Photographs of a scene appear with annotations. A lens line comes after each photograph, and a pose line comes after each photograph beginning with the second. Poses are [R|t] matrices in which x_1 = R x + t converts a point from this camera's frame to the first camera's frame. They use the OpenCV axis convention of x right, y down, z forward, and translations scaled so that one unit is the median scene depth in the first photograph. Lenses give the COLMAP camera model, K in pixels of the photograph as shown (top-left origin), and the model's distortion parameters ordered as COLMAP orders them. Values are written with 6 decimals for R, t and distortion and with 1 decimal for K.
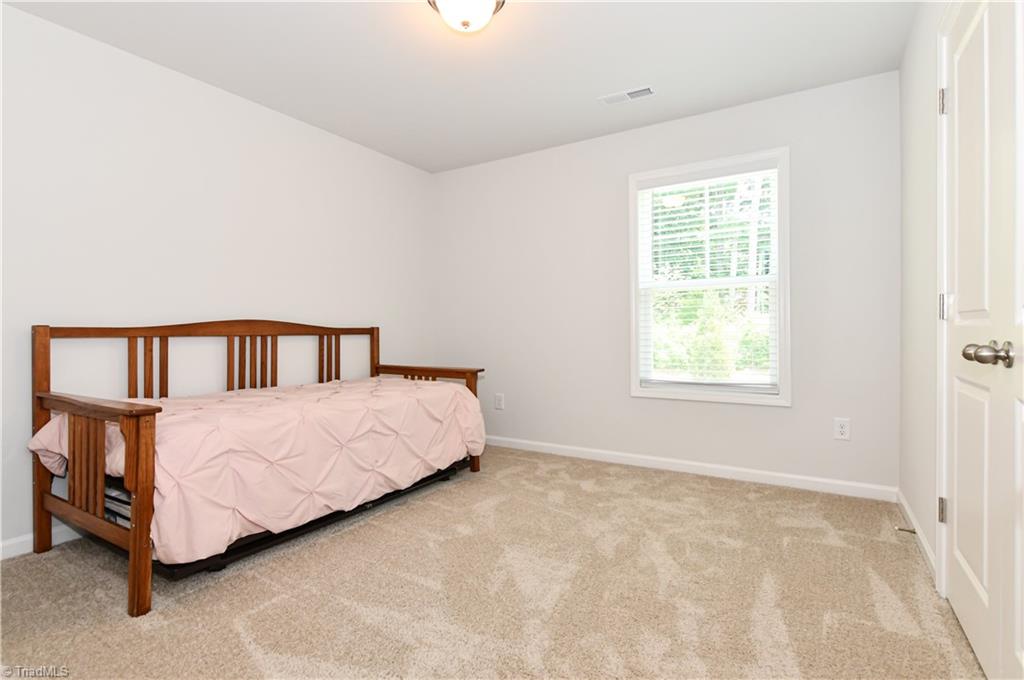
lens RADIAL K [[494.8, 0, 506.3], [0, 494.8, 339.3], [0, 0, 1]] dist [0.003438, -0.007334]
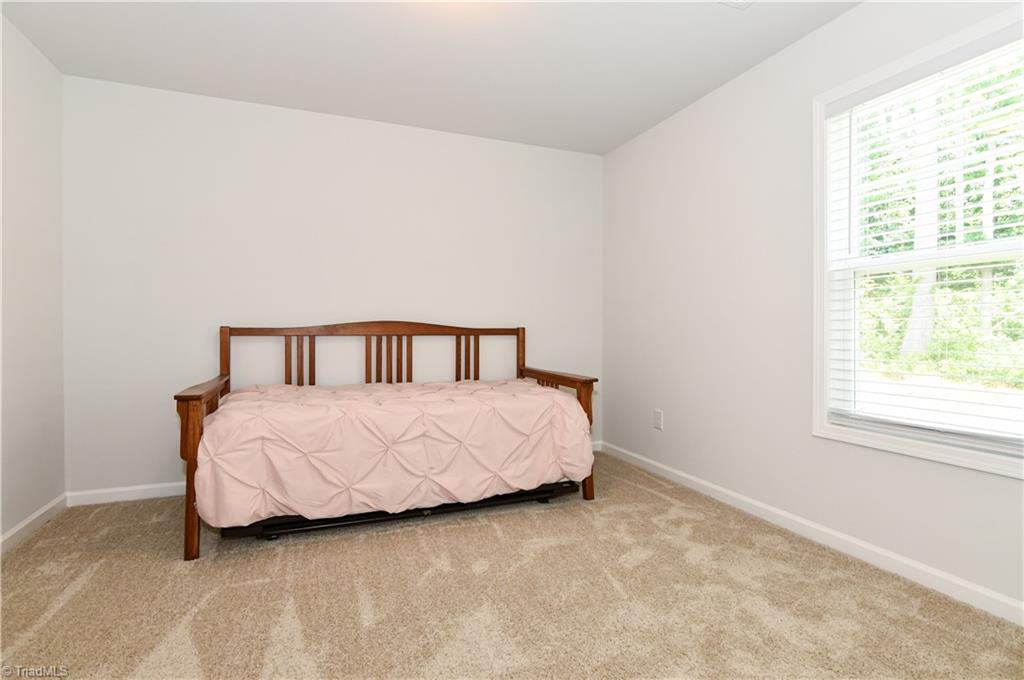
lens RADIAL K [[494.8, 0, 508.7], [0, 494.8, 336.3], [0, 0, 1]] dist [0.003438, -0.007334]
pose [[0.805472, 0.015993, -0.592417, 0.369044], [-0.016322, 0.999855, 0.004801, -0.015167], [0.592409, 0.005803, 0.805617, 0.270475]]
